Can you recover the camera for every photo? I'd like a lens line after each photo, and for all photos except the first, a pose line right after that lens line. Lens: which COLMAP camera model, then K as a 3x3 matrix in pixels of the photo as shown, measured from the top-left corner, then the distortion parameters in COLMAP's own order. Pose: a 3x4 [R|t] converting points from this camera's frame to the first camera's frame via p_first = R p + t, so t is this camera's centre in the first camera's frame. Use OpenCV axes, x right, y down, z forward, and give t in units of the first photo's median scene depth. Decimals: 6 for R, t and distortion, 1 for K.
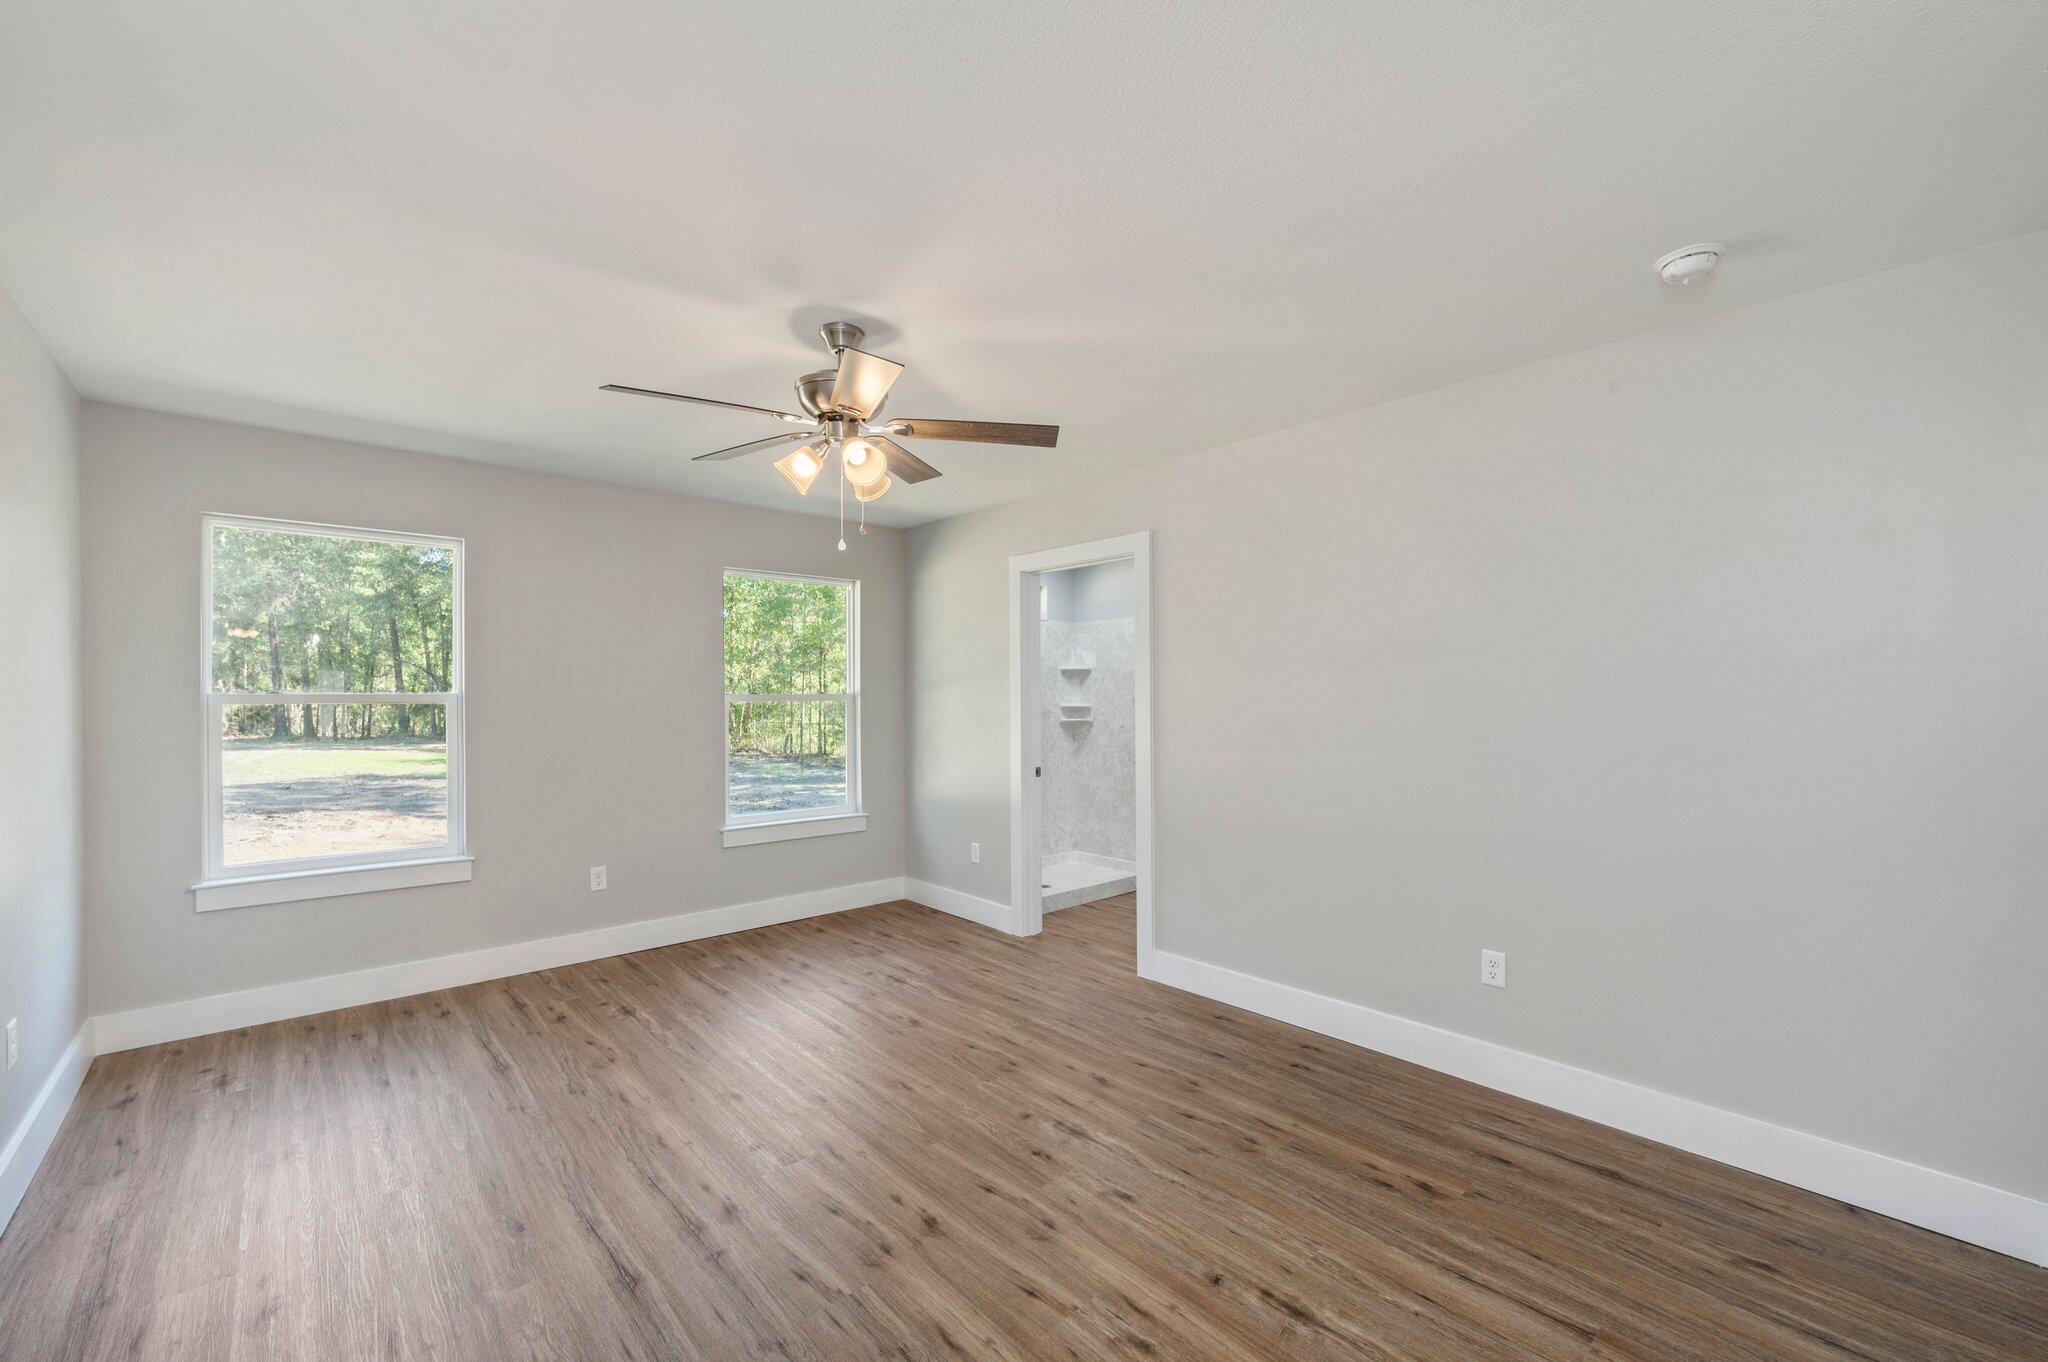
lens RADIAL K [[820.5, 0, 1037.1], [0, 820.5, 685.5], [0, 0, 1]] dist [-0.001379, -0.000431]
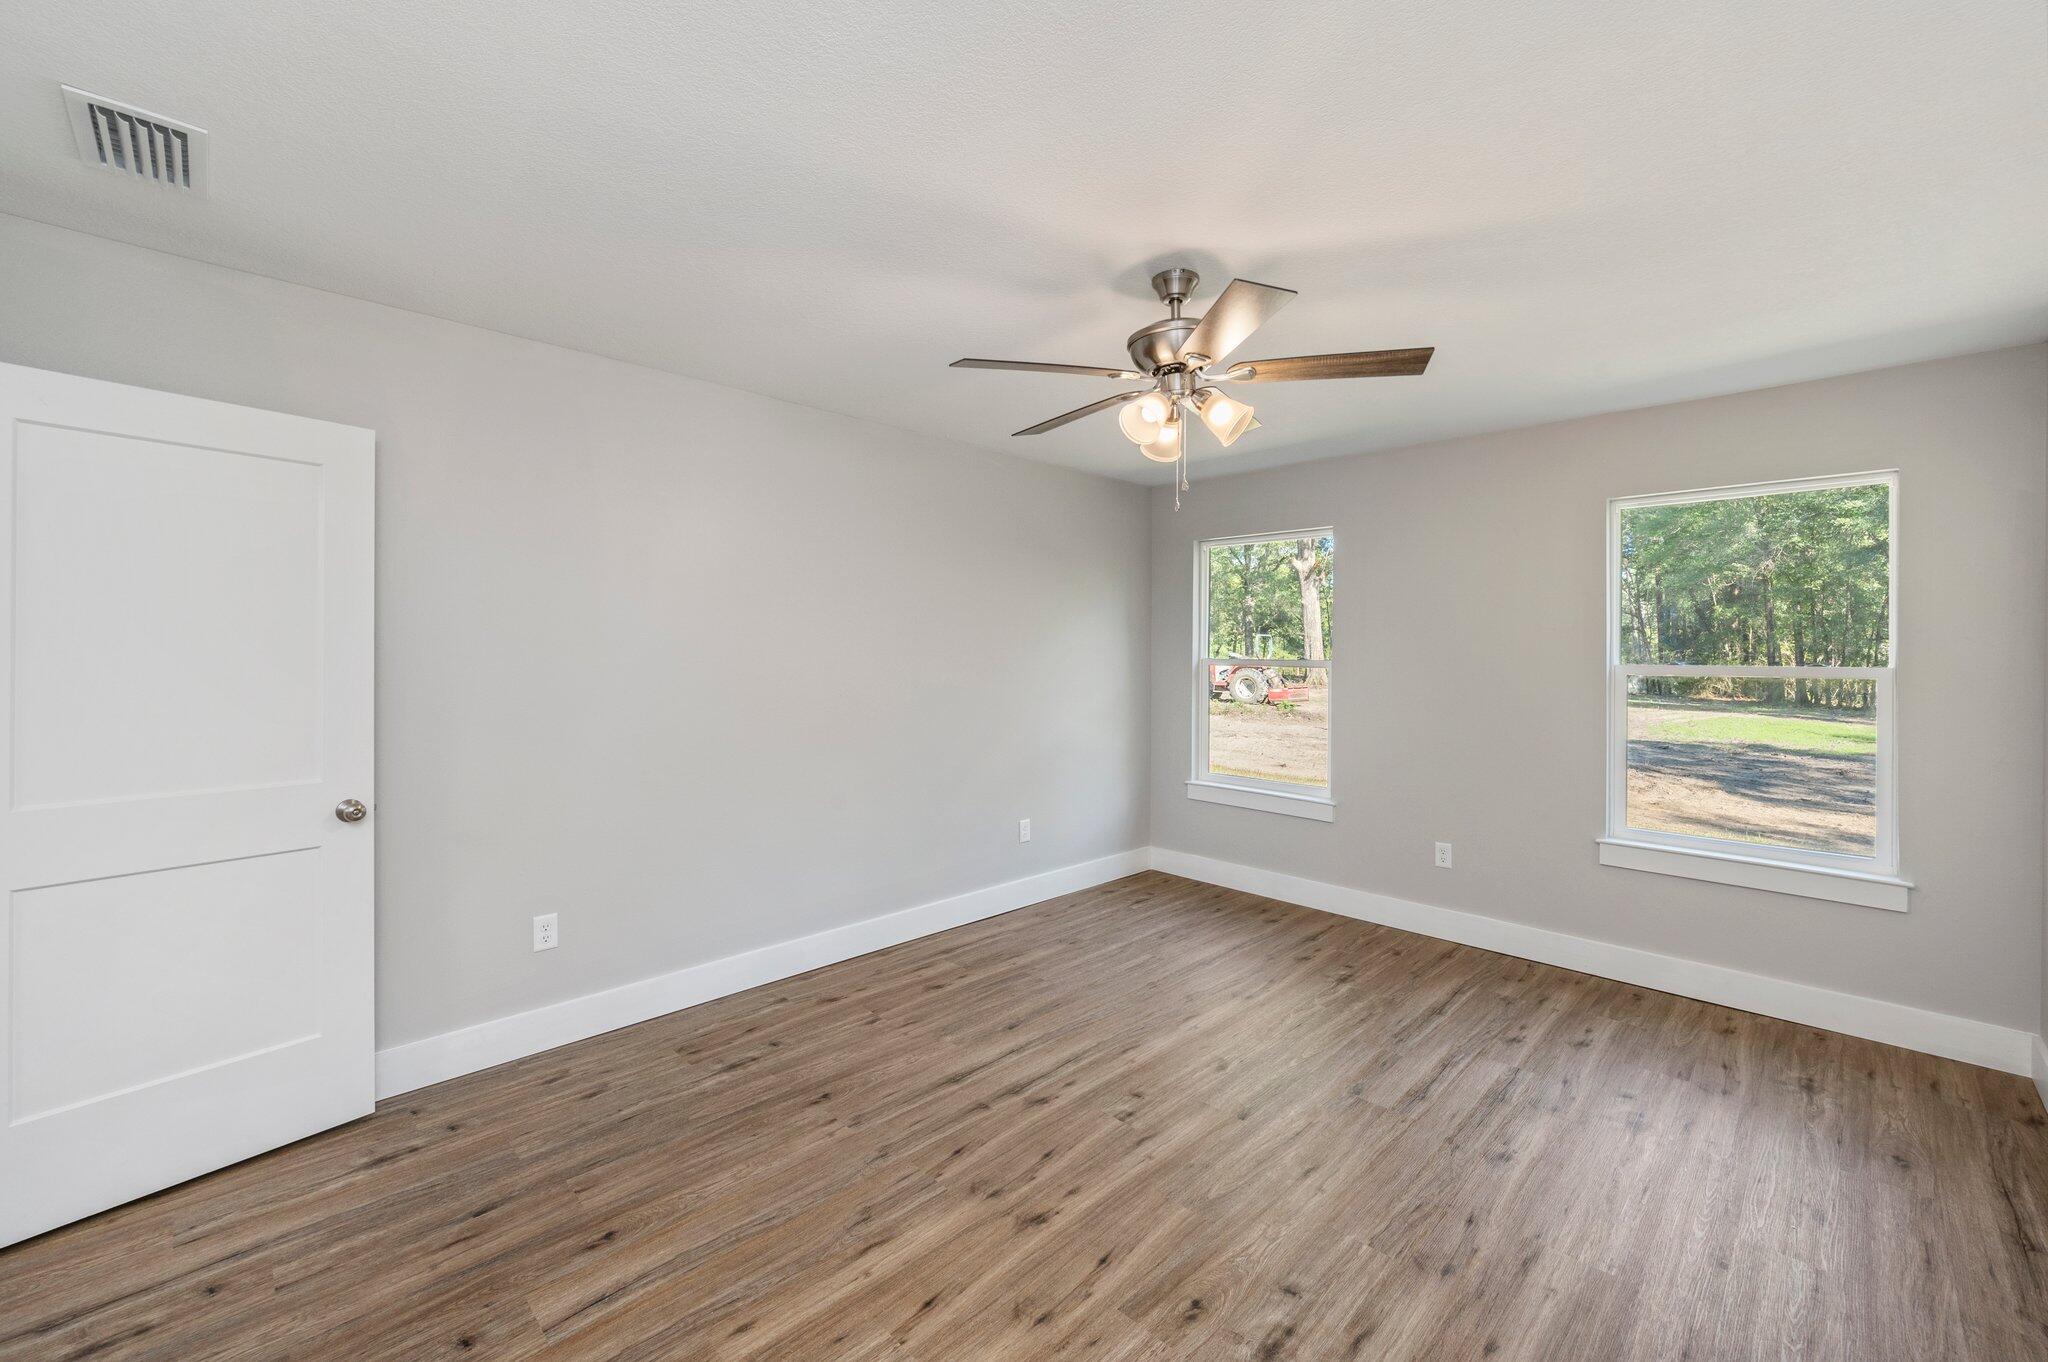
lens RADIAL K [[837.7, 0, 1026.0], [0, 837.7, 649.8], [0, 0, 1]] dist [-0.001822, 0.000179]
pose [[0.036612, -0.002052, -0.999327, 0.592715], [0.003458, 0.999992, -0.001927, -0.006206], [0.999324, -0.003385, 0.036619, 0.665070]]
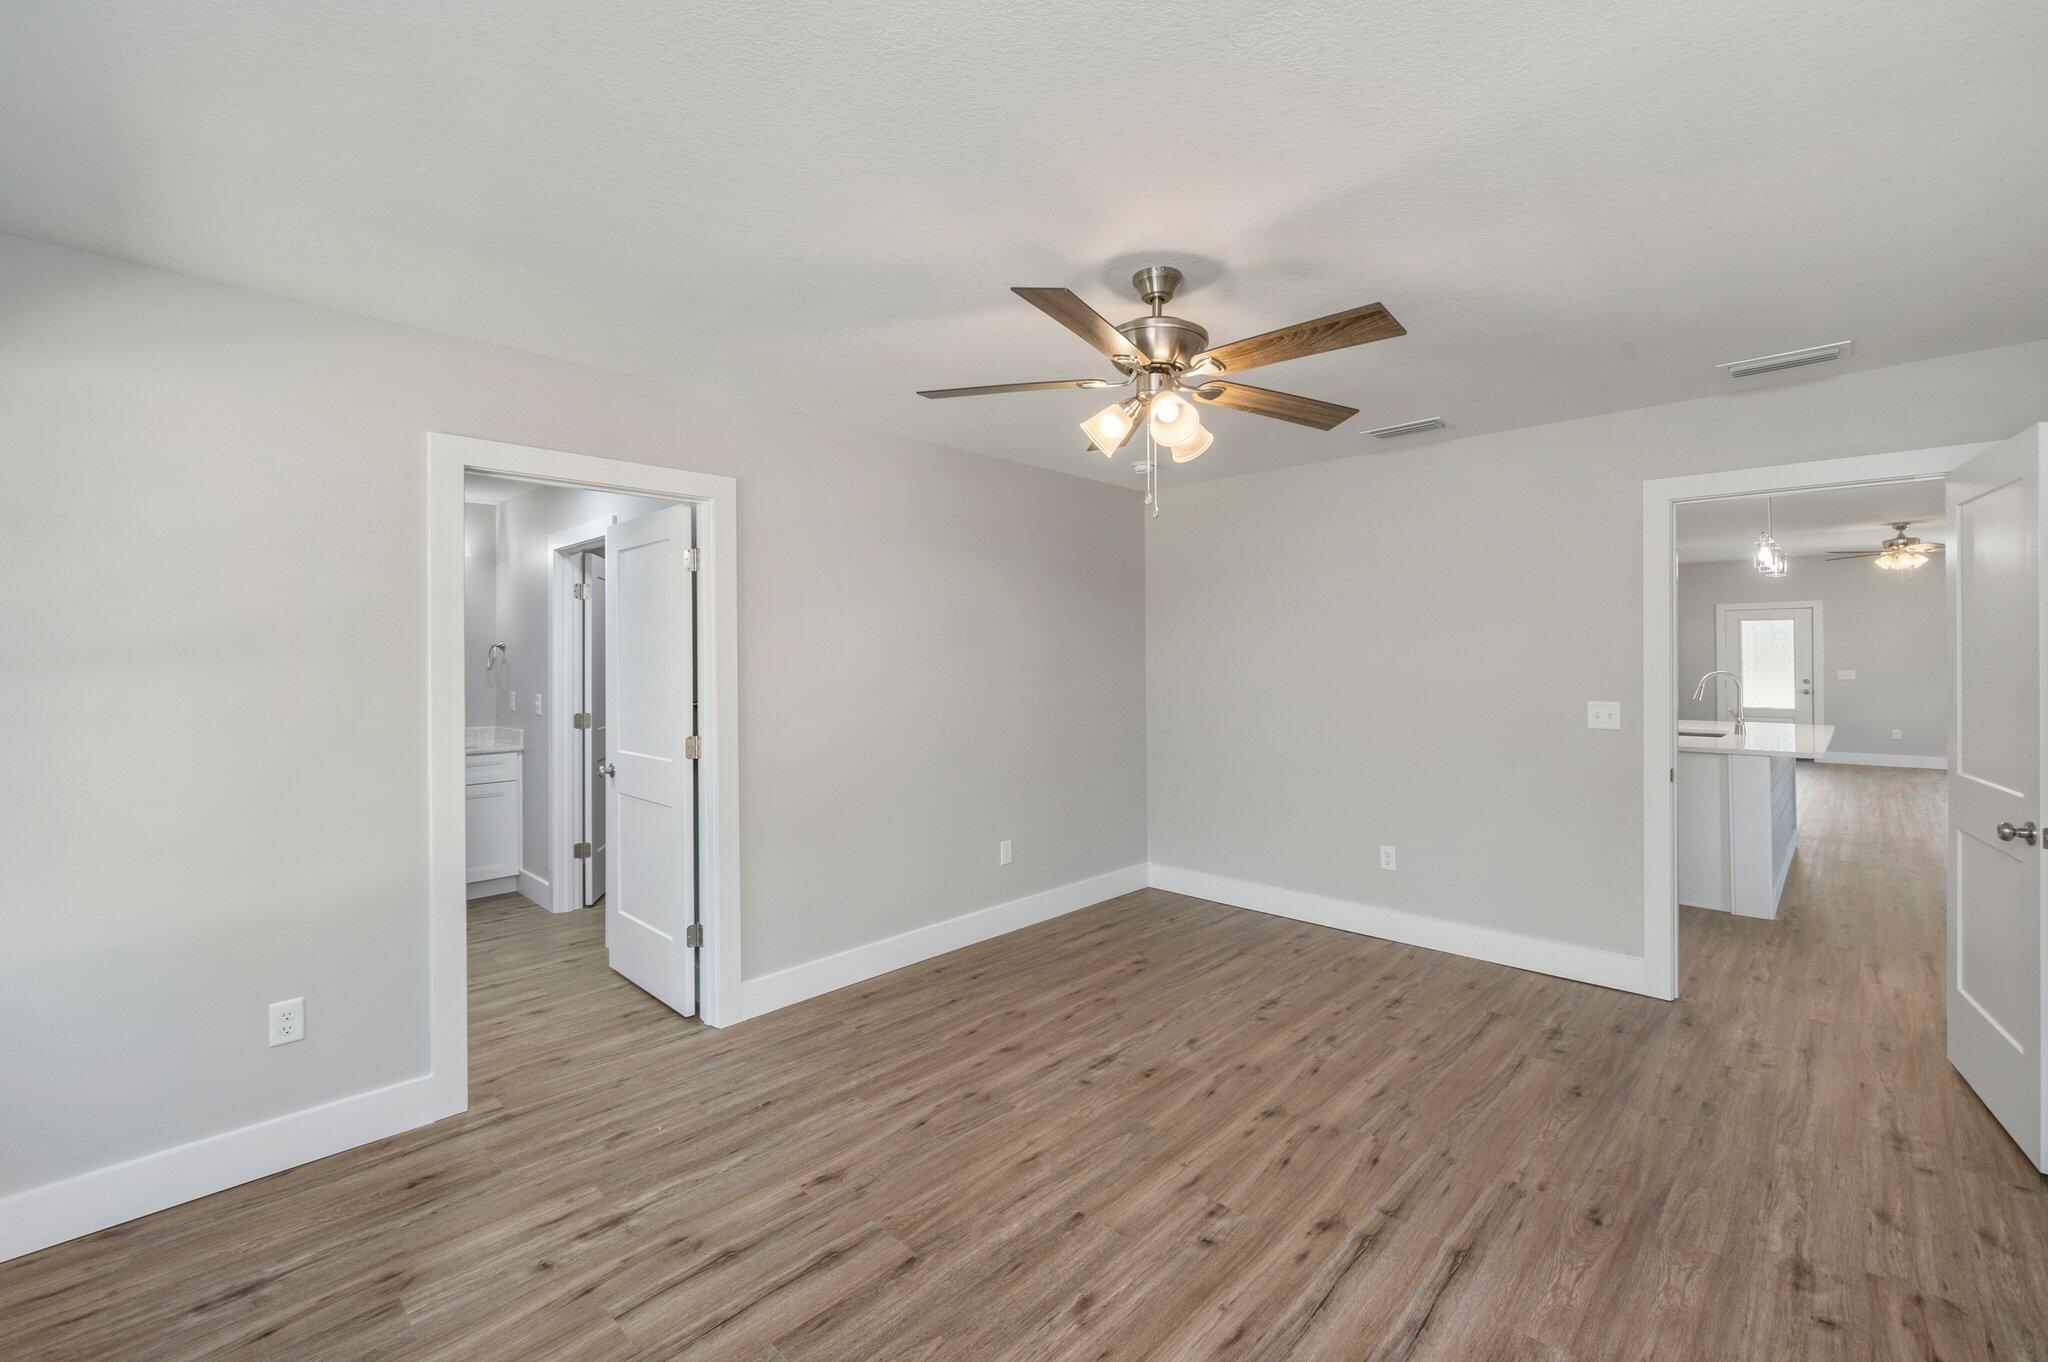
lens RADIAL K [[837.7, 0, 1026.0], [0, 837.7, 649.8], [0, 0, 1]] dist [-0.001822, 0.000179]
pose [[-0.043610, 0.014692, 0.998941, -0.946650], [-0.004929, 0.999877, -0.014920, -0.005460], [-0.999036, -0.005574, -0.043532, 0.988163]]
